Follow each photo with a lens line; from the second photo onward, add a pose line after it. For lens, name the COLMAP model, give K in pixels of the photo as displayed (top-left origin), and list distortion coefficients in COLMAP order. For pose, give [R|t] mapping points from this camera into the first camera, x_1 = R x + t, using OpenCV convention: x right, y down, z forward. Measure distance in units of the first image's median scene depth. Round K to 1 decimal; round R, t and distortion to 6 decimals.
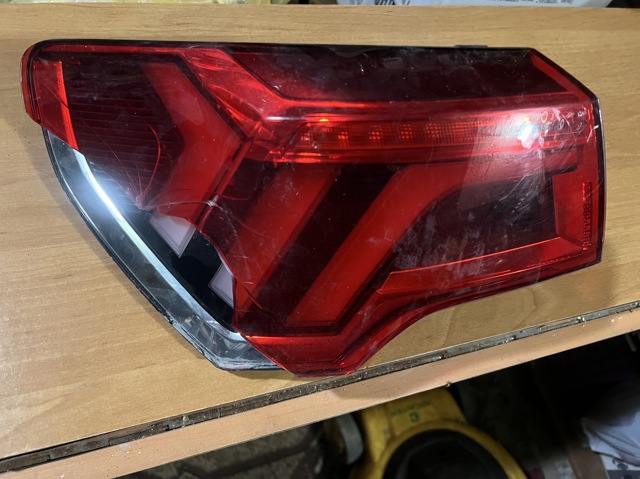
lens RADIAL K [[496.1, 0, 322.0], [0, 496.1, 239.7], [0, 0, 1]] dist [-0.006067, -0.004390]
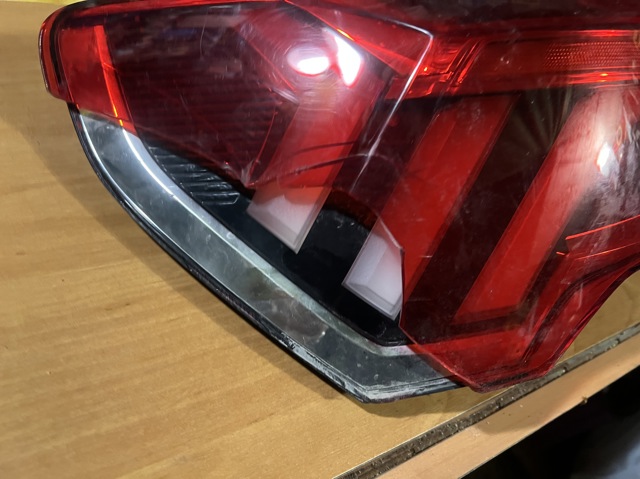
lens RADIAL K [[496.1, 0, 318.0], [0, 496.1, 238.3], [0, 0, 1]] dist [-0.006067, -0.004390]
pose [[0.972469, -0.096993, 0.211888, -0.396300], [0.141249, 0.968533, -0.204920, 0.164501], [-0.185345, 0.229207, 0.955569, 0.280373]]
